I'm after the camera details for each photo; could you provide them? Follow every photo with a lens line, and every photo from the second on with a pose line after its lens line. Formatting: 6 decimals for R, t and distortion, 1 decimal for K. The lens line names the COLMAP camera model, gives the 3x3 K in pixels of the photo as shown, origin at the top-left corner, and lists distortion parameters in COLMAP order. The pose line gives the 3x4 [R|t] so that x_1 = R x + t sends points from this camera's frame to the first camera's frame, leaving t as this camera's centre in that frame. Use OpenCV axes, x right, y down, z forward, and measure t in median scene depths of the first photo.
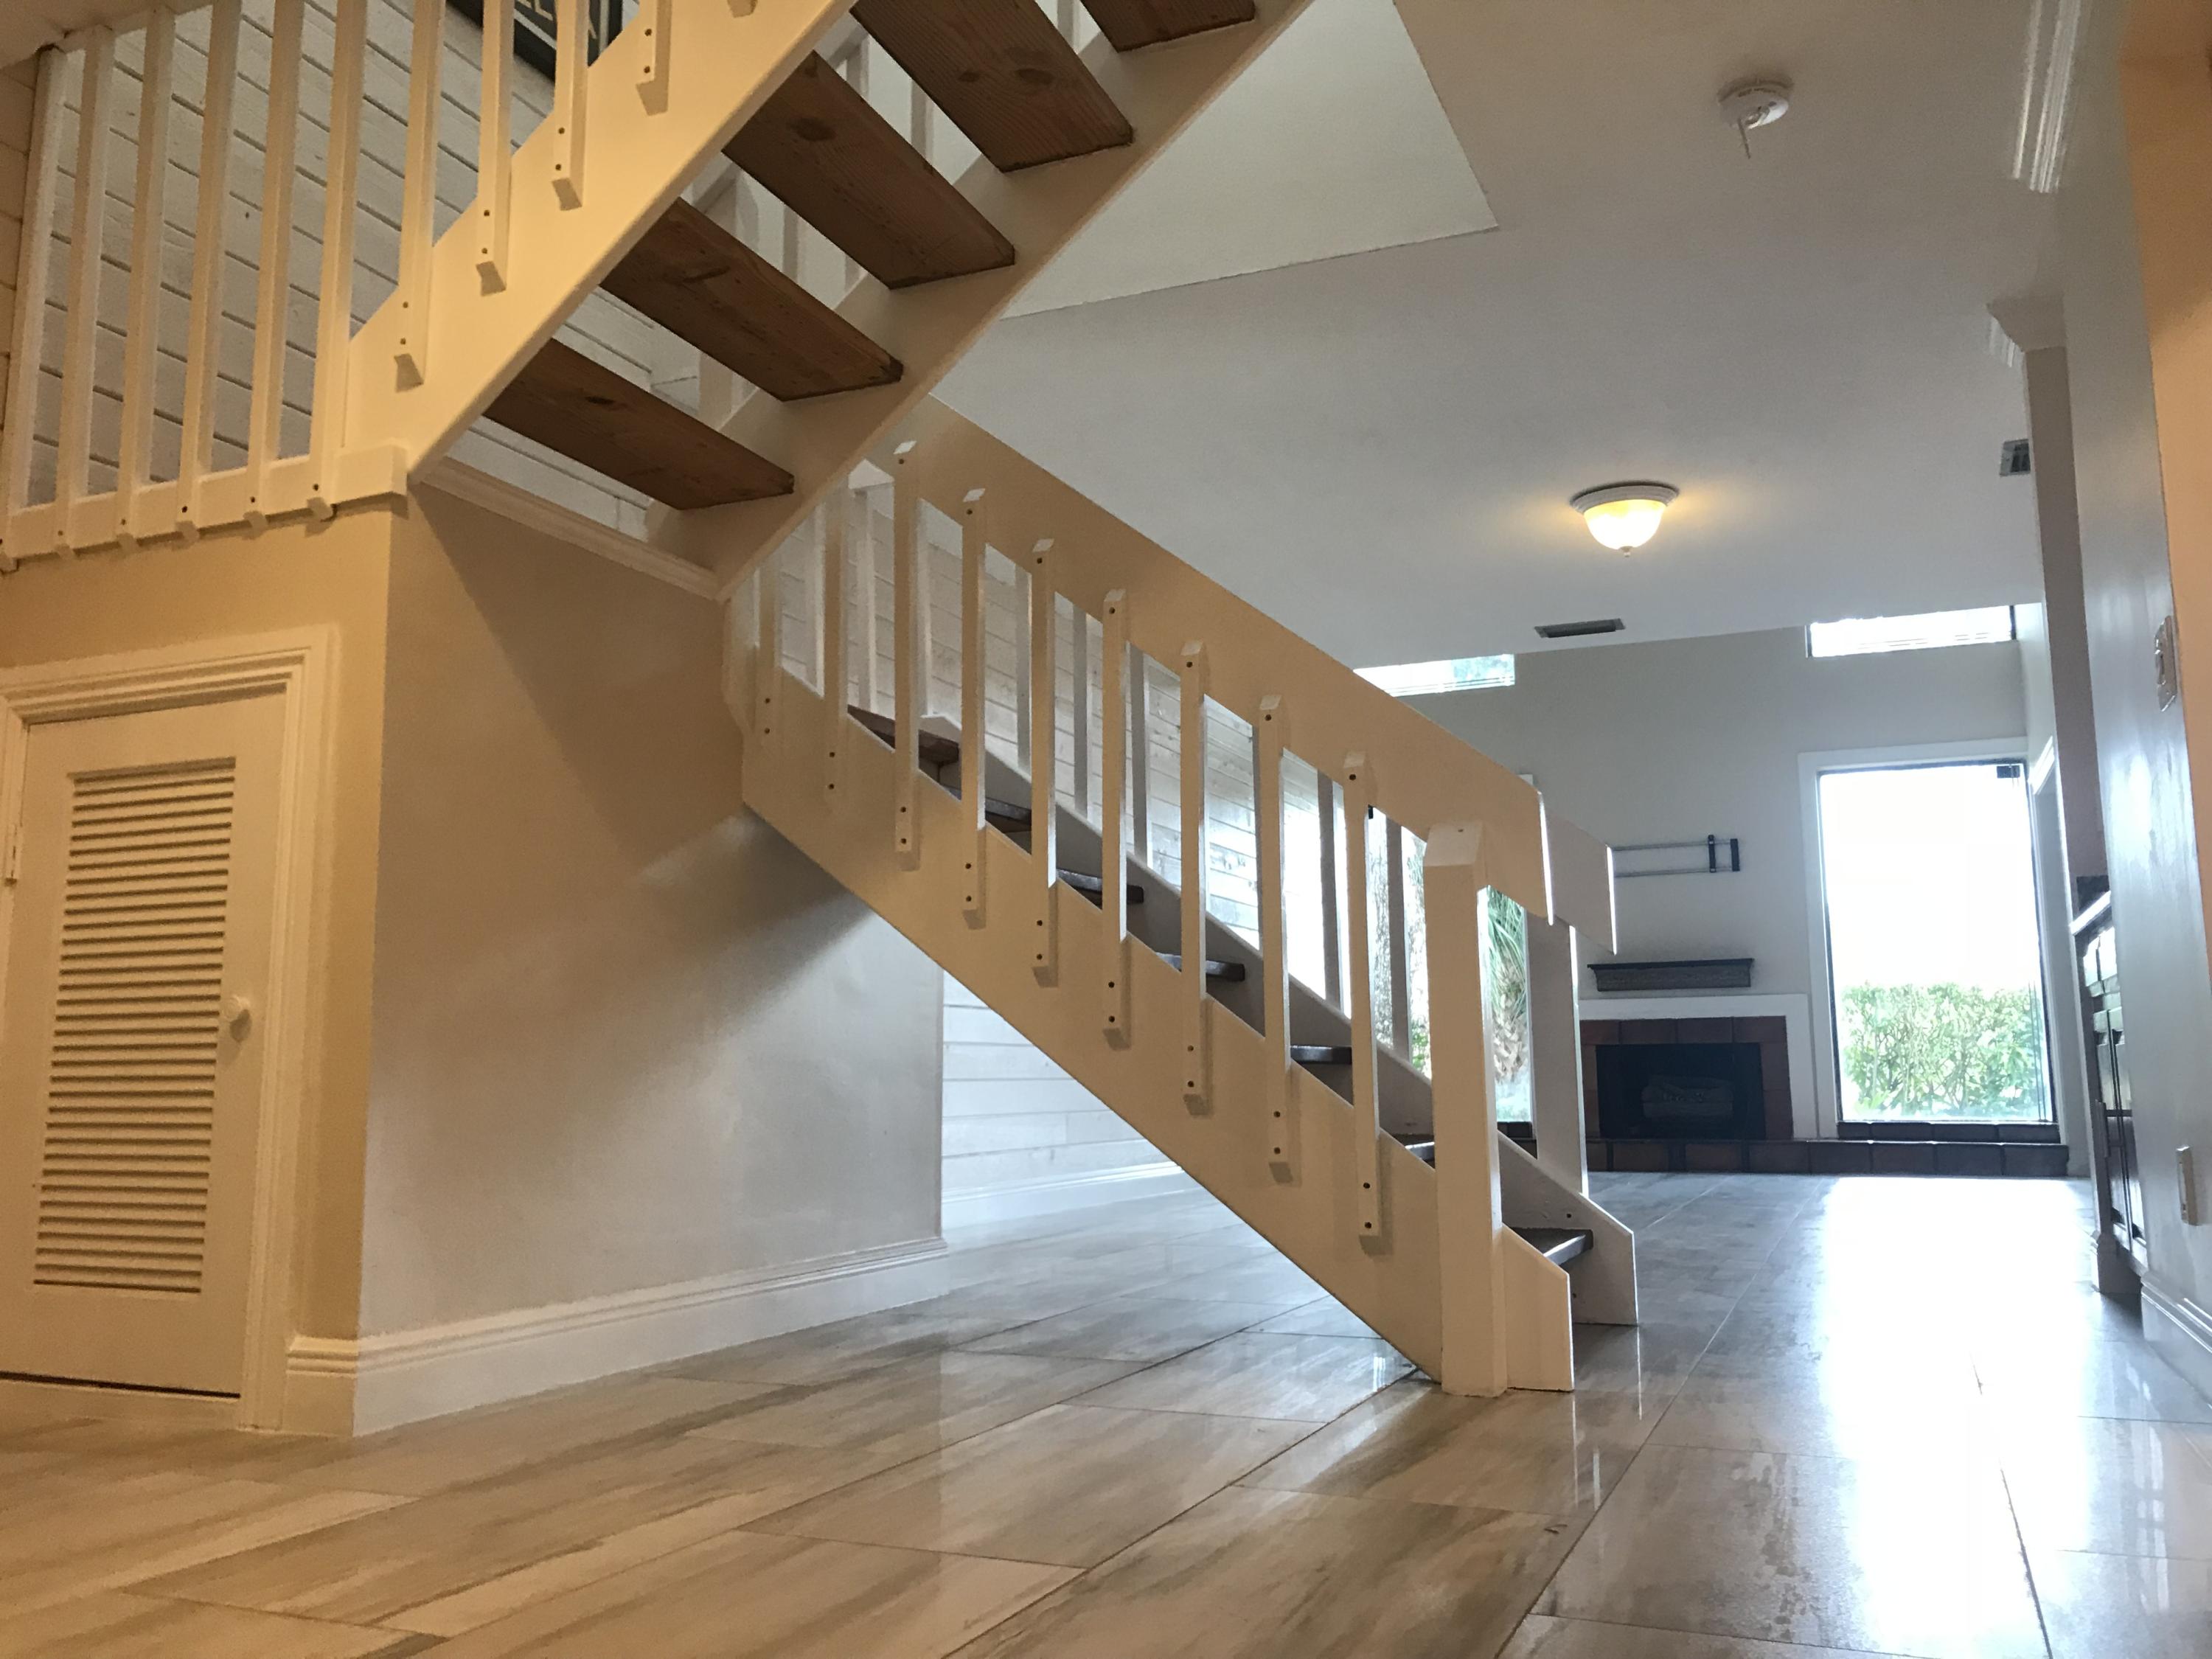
lens RADIAL K [[1837.3, 0, 1058.4], [0, 1837.3, 787.4], [0, 0, 1]] dist [0.012915, -0.012983]
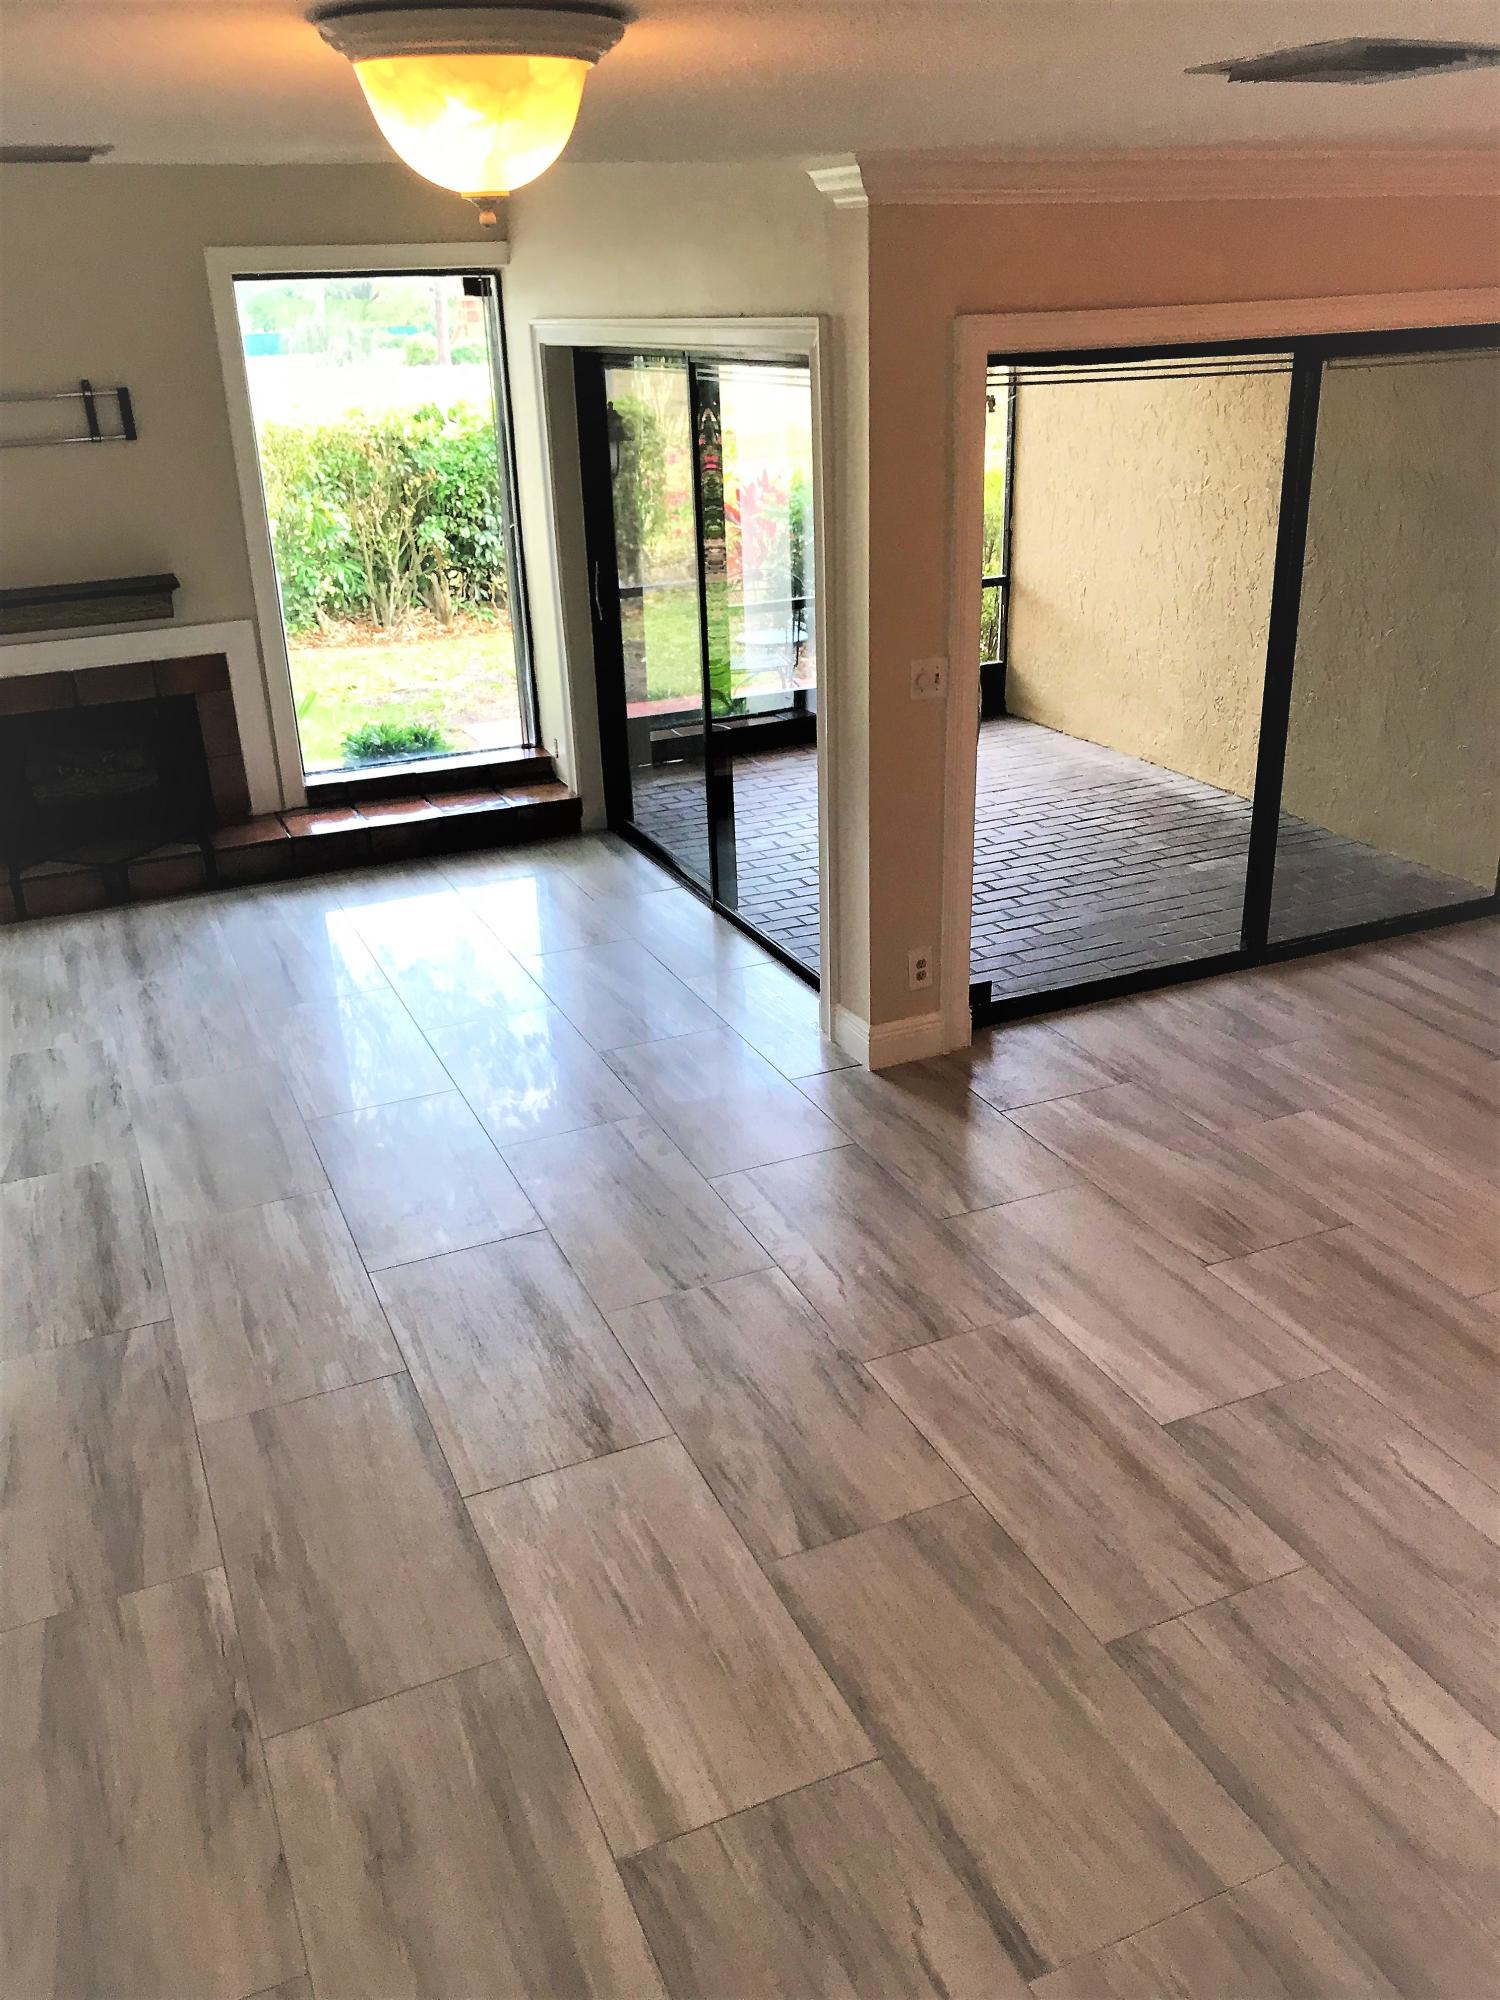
lens RADIAL K [[1661.2, 0, 780.4], [0, 1661.2, 1001.8], [0, 0, 1]] dist [0.012915, -0.012983]
pose [[0.664232, -0.305180, 0.682393, 0.053592], [-0.091923, 0.872594, 0.479718, -0.087845], [-0.741853, -0.381372, 0.551552, 0.425279]]
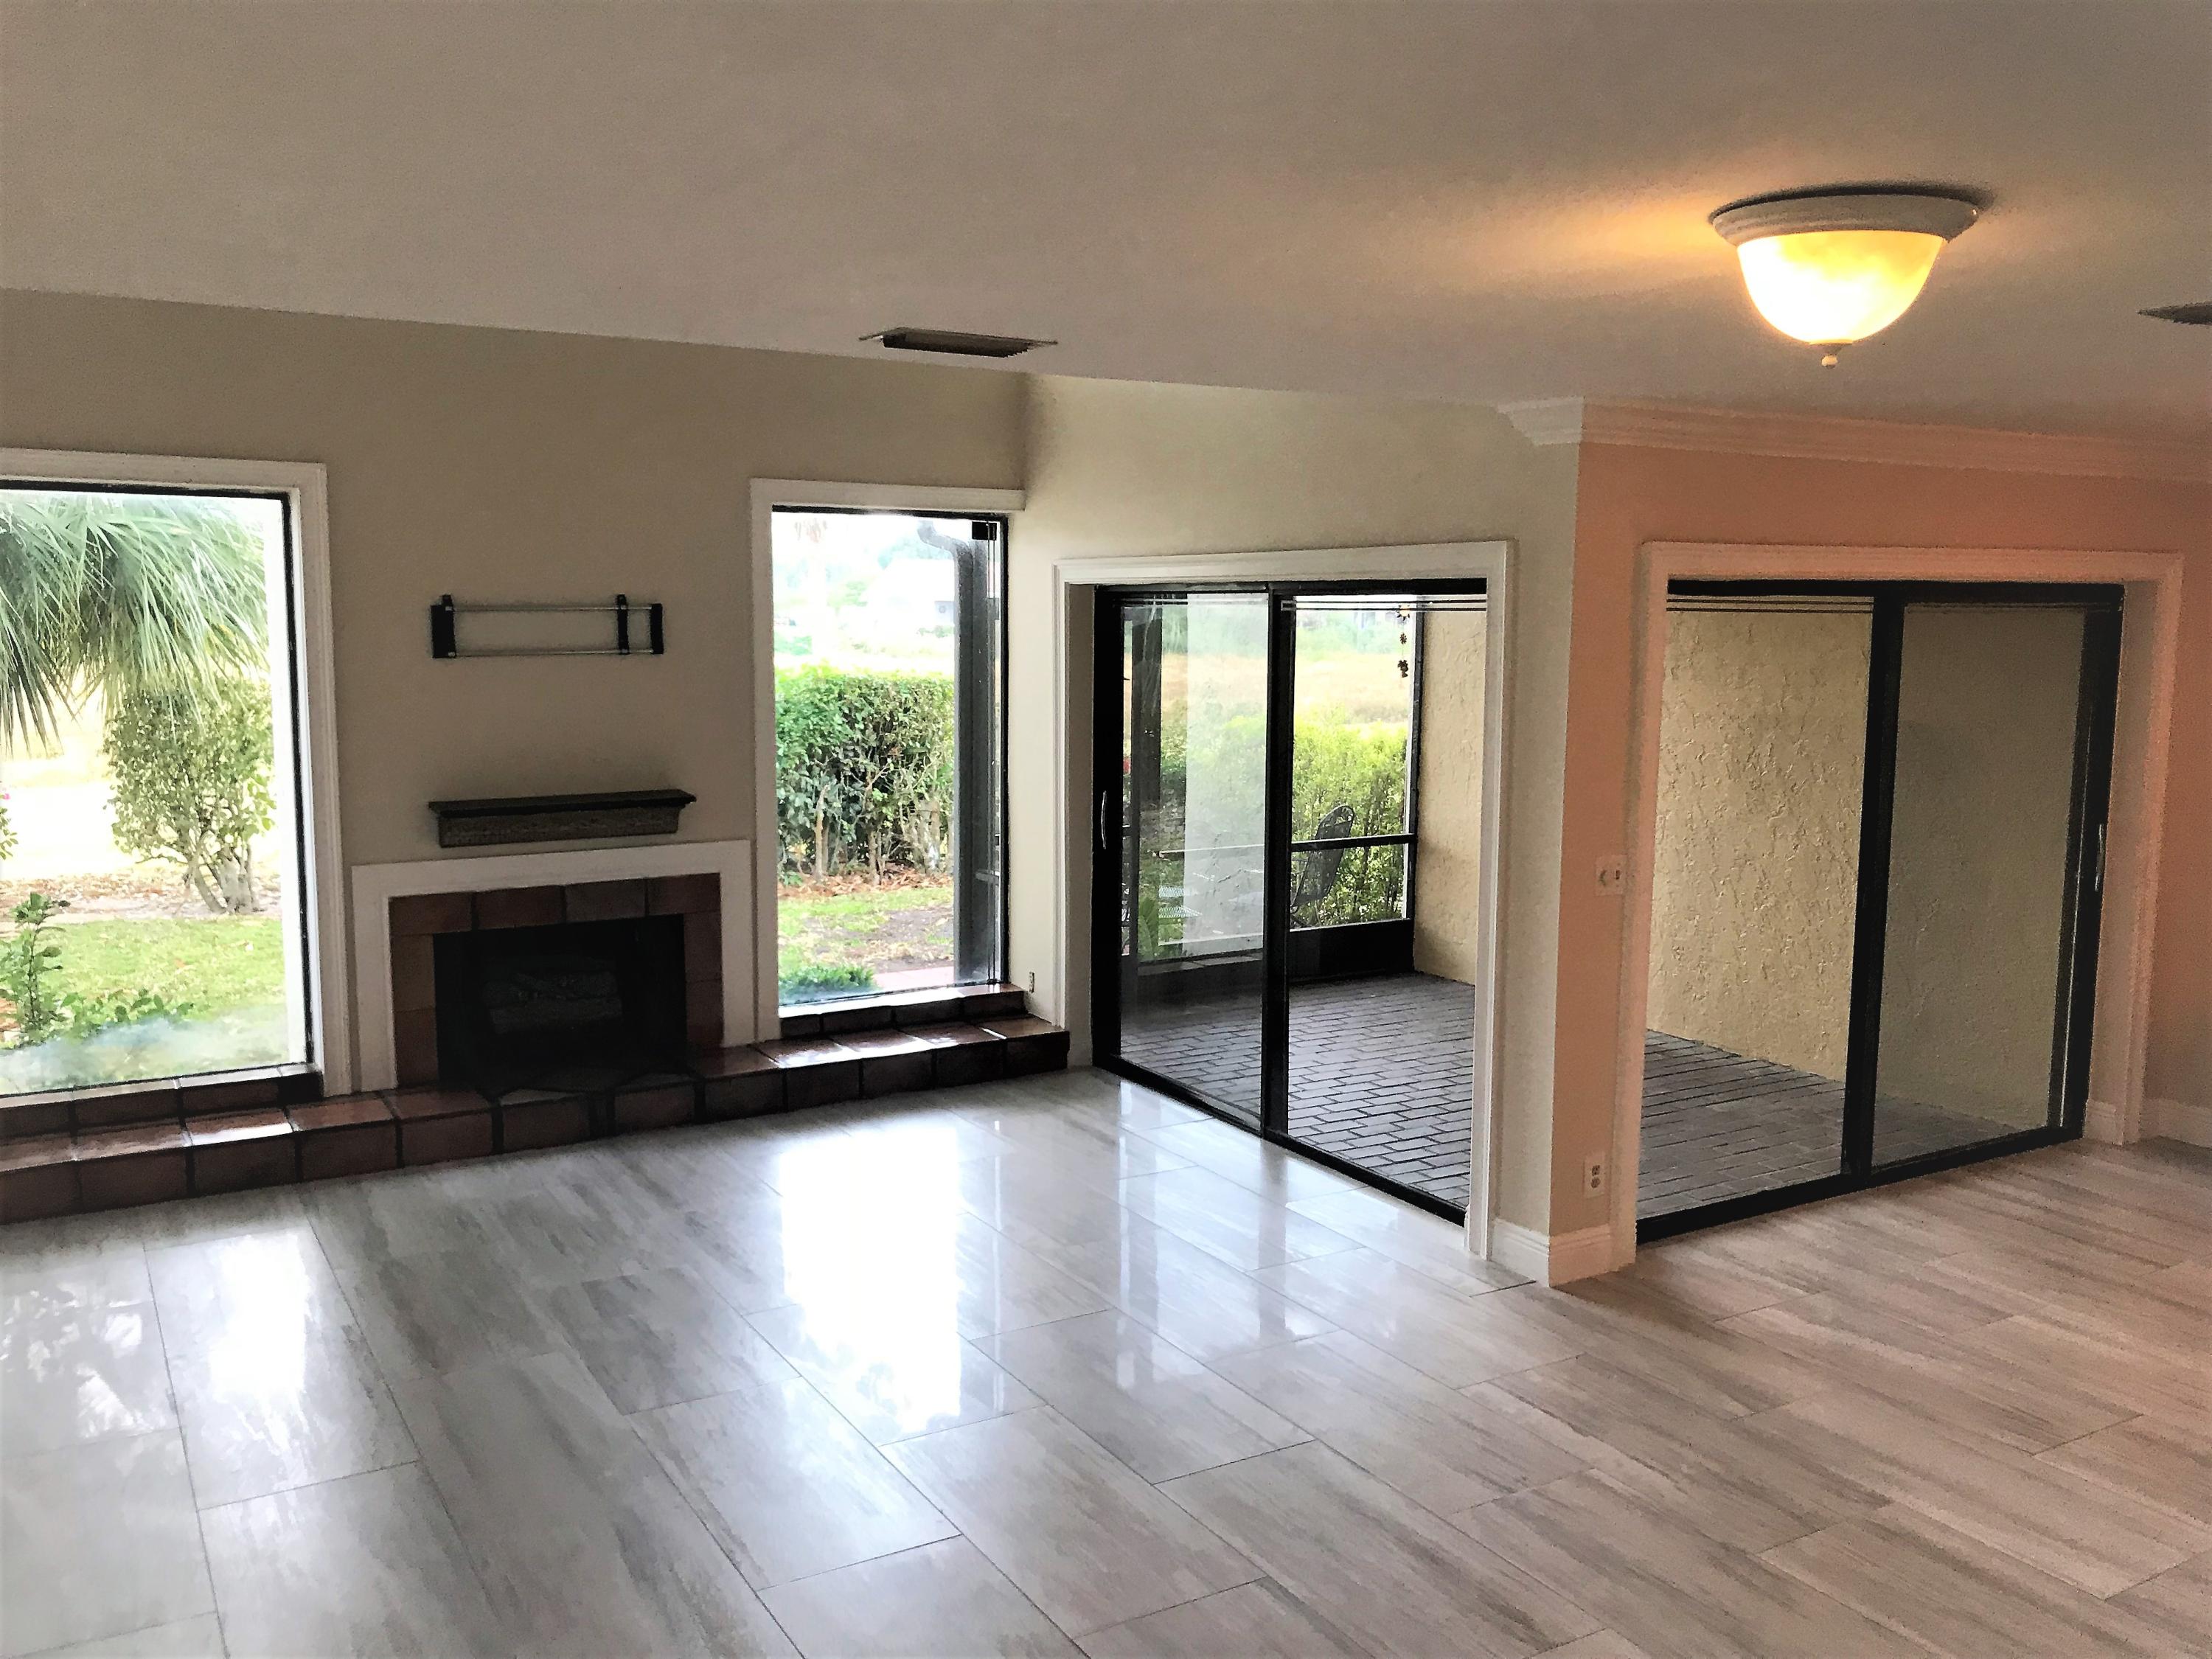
lens RADIAL K [[1837.3, 0, 1106.0], [0, 1837.3, 824.2], [0, 0, 1]] dist [0.012915, -0.012983]
pose [[0.573609, -0.085598, 0.814645, -0.073251], [-0.138552, 0.970056, 0.199485, -0.048028], [-0.807327, -0.227297, 0.544573, 0.515174]]
